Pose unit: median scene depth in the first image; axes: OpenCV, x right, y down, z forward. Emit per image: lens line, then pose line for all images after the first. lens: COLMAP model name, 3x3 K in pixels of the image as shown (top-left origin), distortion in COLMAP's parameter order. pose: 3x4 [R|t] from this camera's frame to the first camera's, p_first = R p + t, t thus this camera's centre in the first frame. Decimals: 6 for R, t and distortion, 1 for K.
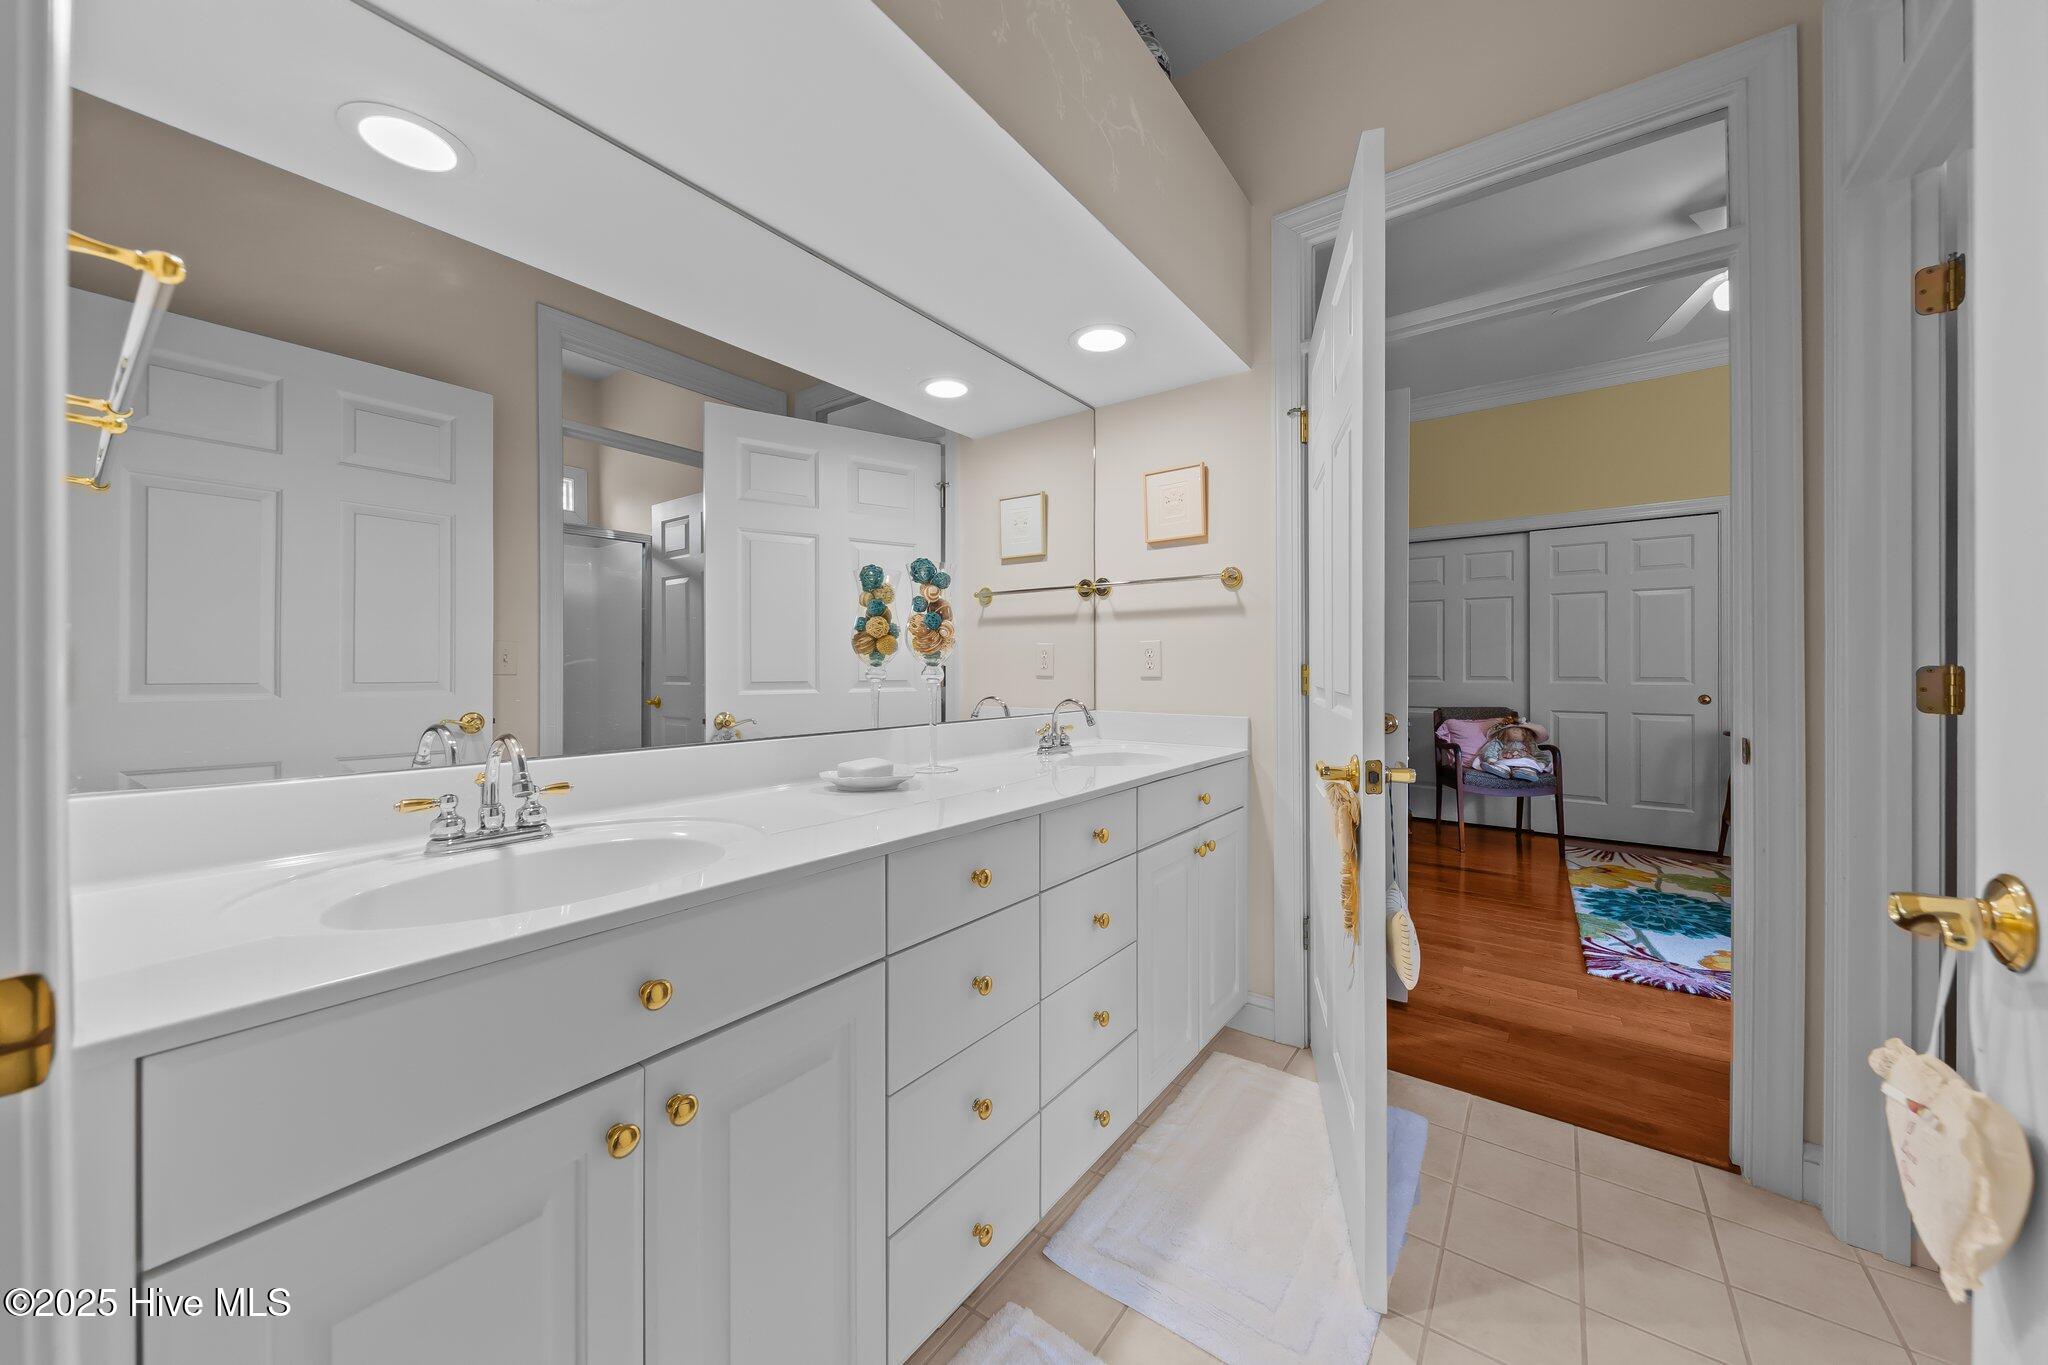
lens RADIAL K [[718.7, 0, 1014.8], [0, 718.7, 671.9], [0, 0, 1]] dist [0.000646, 0.000039]
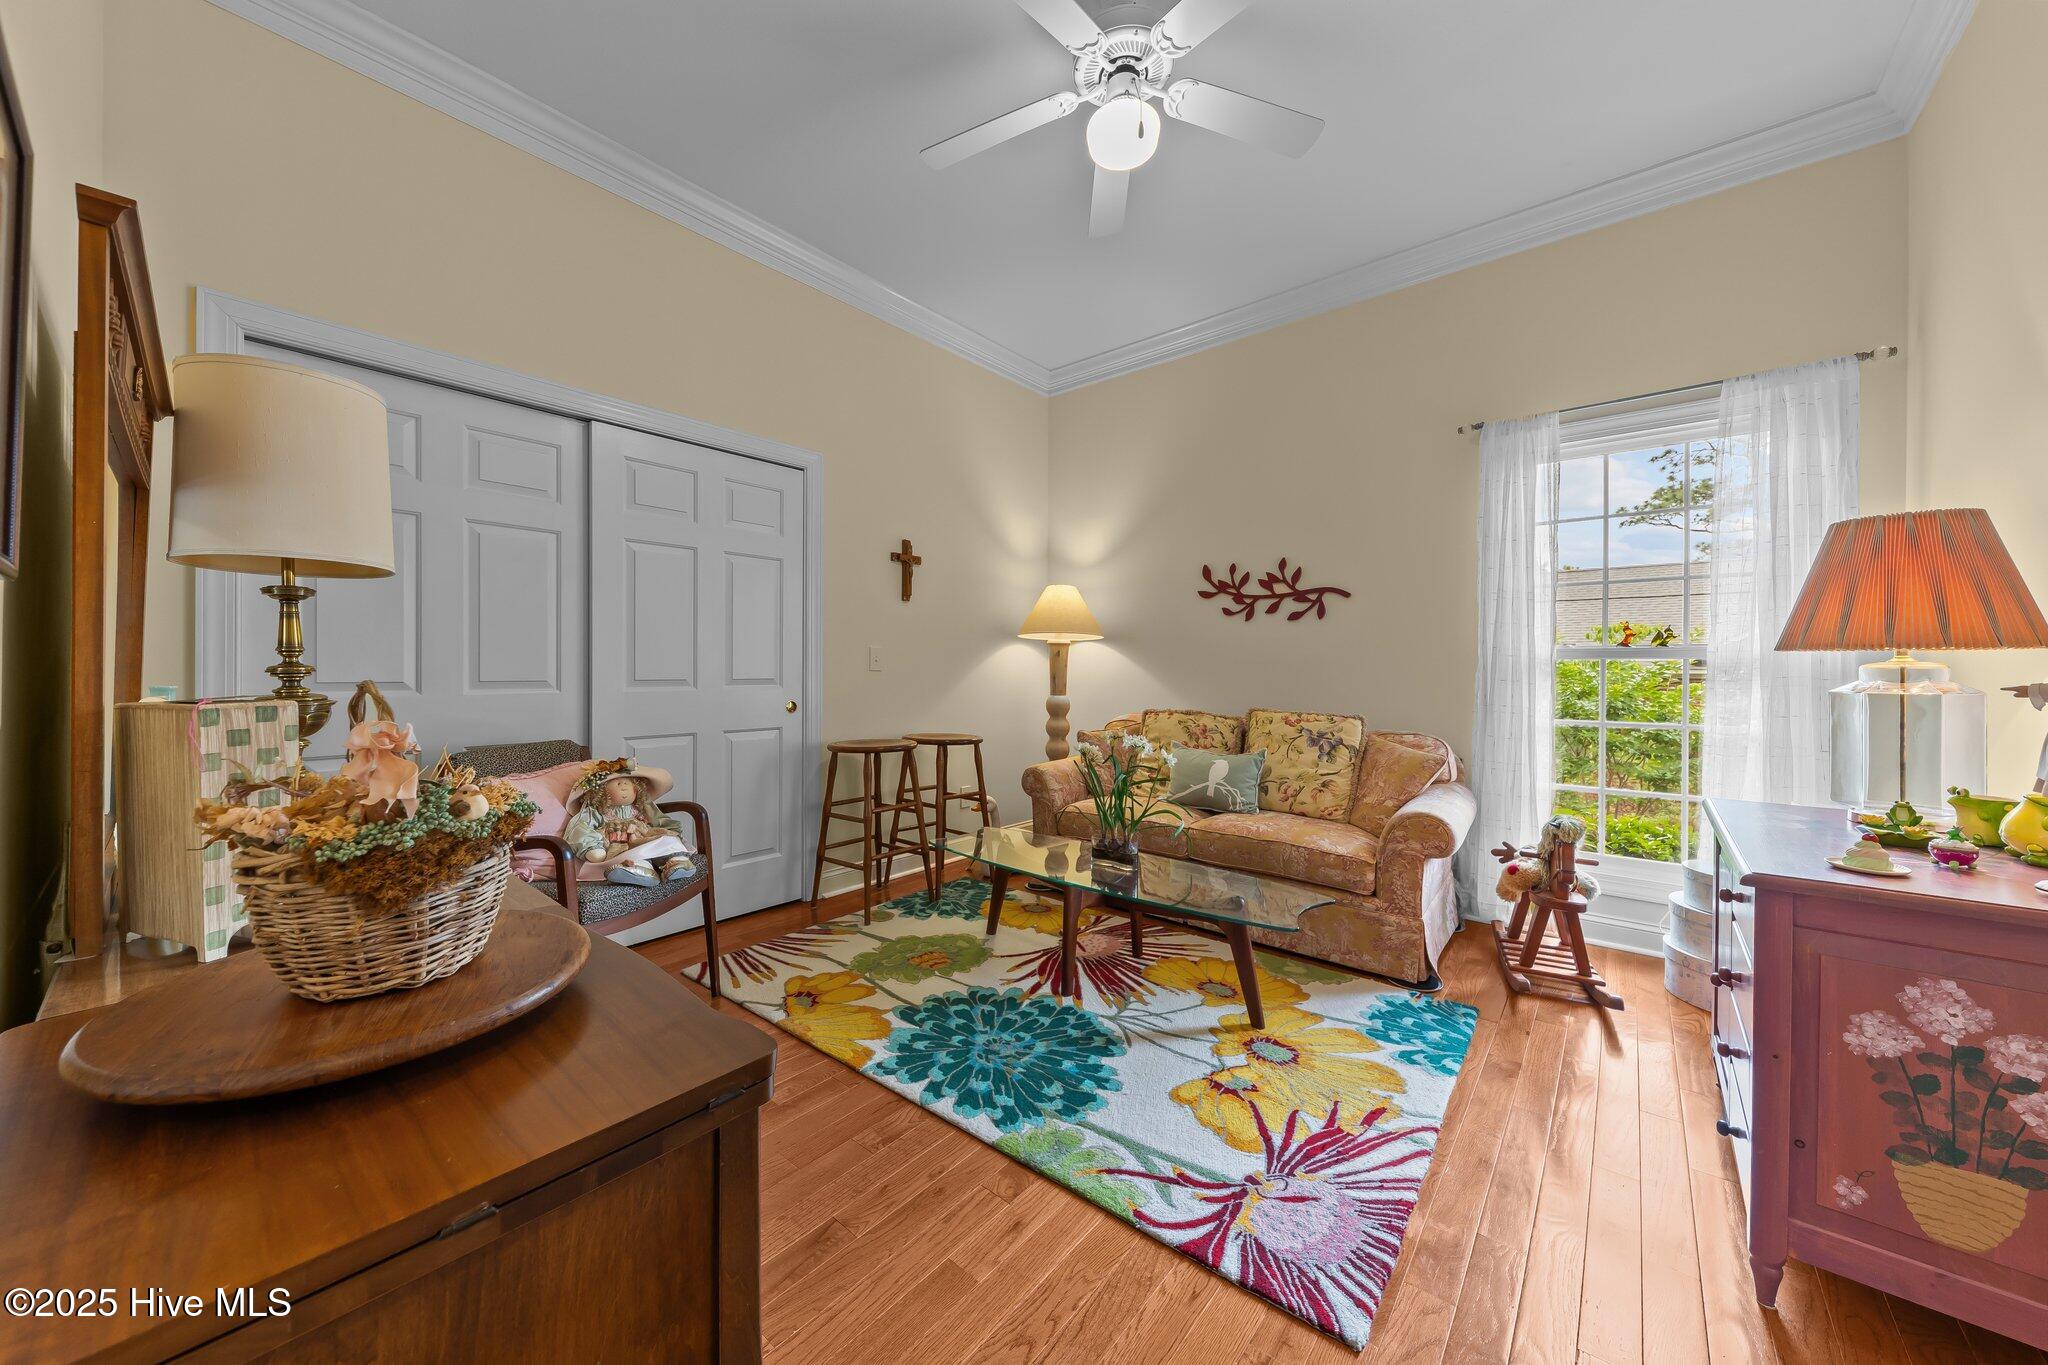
lens RADIAL K [[718.7, 0, 1014.8], [0, 718.7, 671.9], [0, 0, 1]] dist [0.000646, 0.000039]
pose [[0.069330, -0.004447, 0.997584, 0.196776], [0.000252, 0.999990, 0.004440, -0.002802], [-0.997594, -0.000057, 0.069331, 0.686108]]
